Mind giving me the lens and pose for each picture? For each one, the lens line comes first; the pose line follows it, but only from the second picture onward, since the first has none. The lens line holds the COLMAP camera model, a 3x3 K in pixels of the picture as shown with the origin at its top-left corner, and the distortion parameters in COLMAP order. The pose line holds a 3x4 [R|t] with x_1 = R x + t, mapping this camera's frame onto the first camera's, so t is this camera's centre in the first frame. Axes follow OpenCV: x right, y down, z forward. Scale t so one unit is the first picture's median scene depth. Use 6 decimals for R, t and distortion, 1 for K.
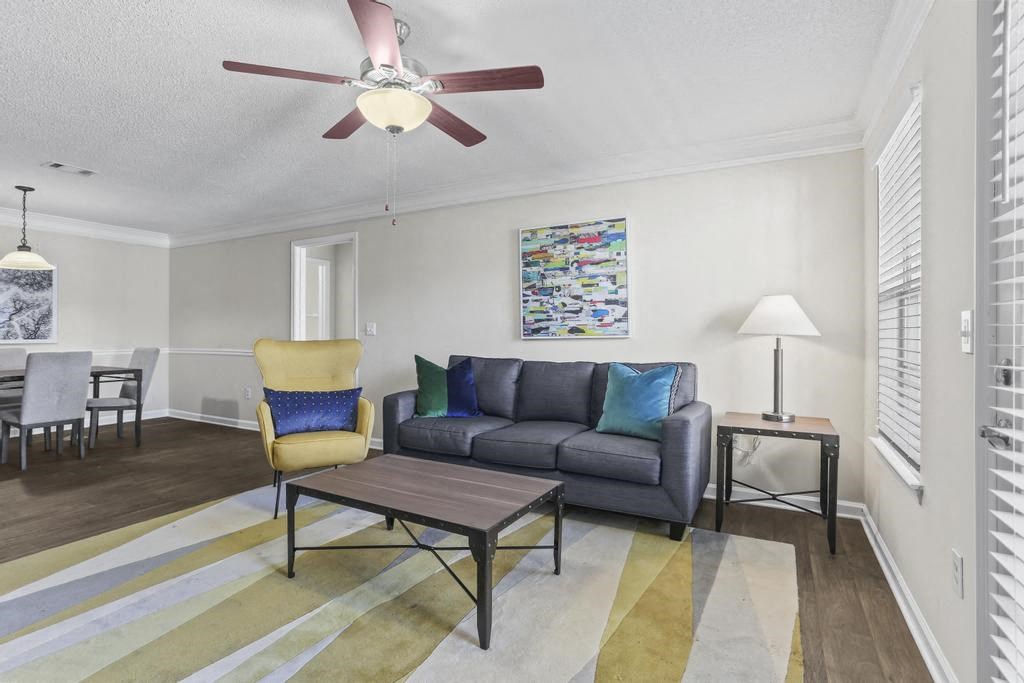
lens RADIAL K [[475.1, 0, 519.8], [0, 475.1, 335.4], [0, 0, 1]] dist [-0.022440, 0.000184]
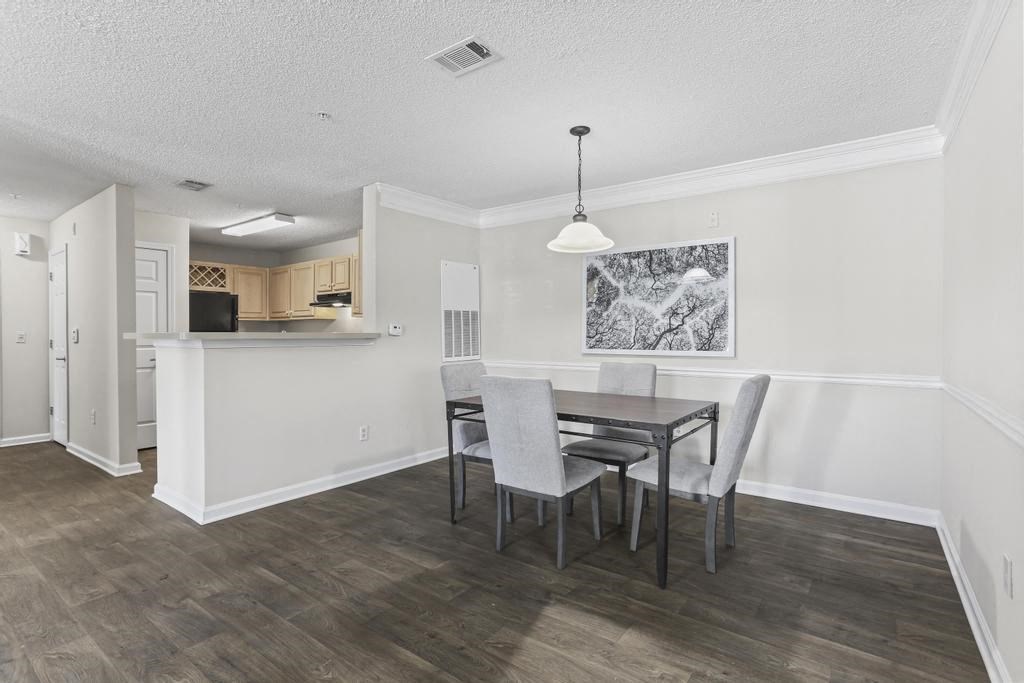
lens RADIAL K [[492.4, 0, 509.1], [0, 492.4, 343.9], [0, 0, 1]] dist [-0.026803, 0.005762]
pose [[-0.160783, 0.005549, -0.986974, -0.278000], [-0.007366, 0.999950, 0.006821, -0.004528], [0.986962, 0.008366, -0.160734, 0.841458]]
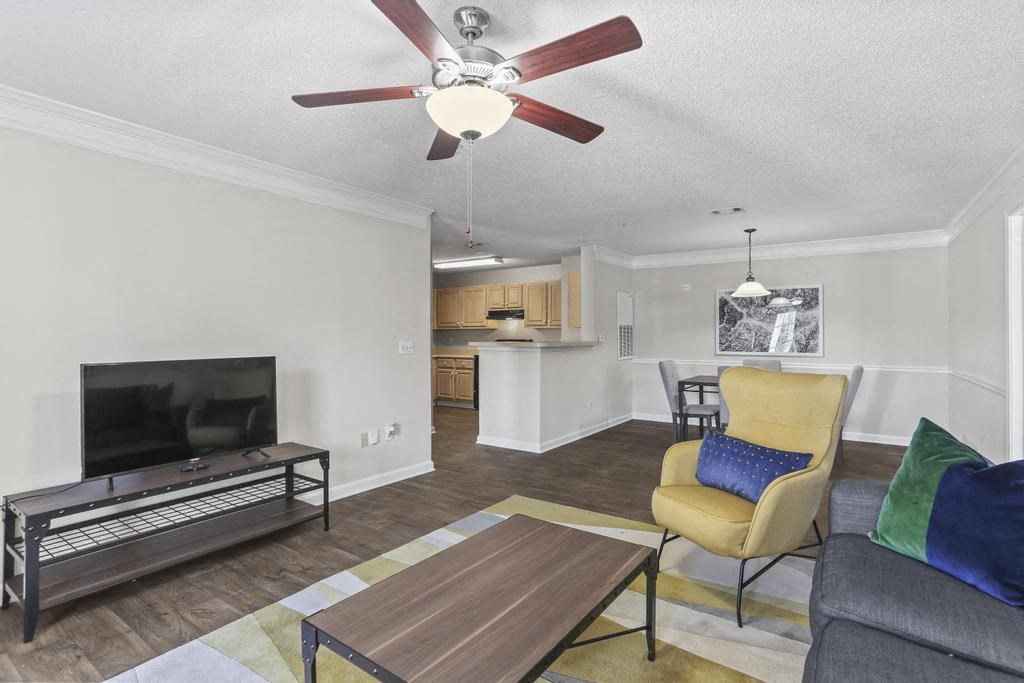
lens RADIAL K [[492.4, 0, 514.2], [0, 492.4, 335.3], [0, 0, 1]] dist [-0.026803, 0.005762]
pose [[-0.136010, -0.012316, -0.990631, 0.250283], [-0.008182, 0.999903, -0.011307, -0.015136], [0.990674, 0.006568, -0.136097, 0.461107]]
